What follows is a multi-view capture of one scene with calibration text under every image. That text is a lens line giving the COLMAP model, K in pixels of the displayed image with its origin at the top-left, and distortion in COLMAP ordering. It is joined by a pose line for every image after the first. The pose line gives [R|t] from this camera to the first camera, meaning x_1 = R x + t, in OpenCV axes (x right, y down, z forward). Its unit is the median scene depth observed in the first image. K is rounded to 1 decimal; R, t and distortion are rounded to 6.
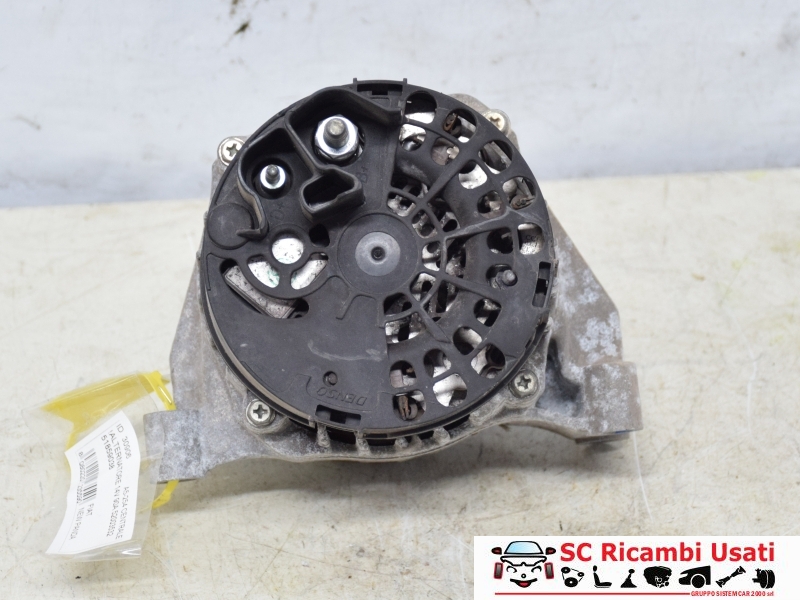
lens RADIAL K [[1926.2, 0, 399.6], [0, 1926.2, 298.9], [0, 0, 1]] dist [-0.033286, 0.000000]
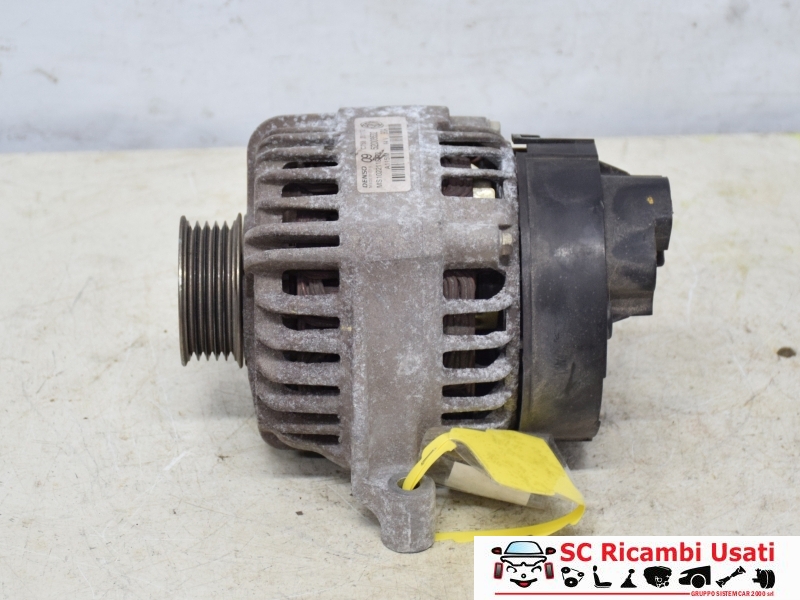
lens RADIAL K [[1986.5, 0, 383.3], [0, 1986.5, 294.5], [0, 0, 1]] dist [-0.027093, 0.000000]
pose [[0.999852, 0.013614, -0.010556, 0.015262], [-0.014404, 0.996785, -0.078821, 0.128832], [0.009449, 0.078962, 0.996833, -0.133515]]
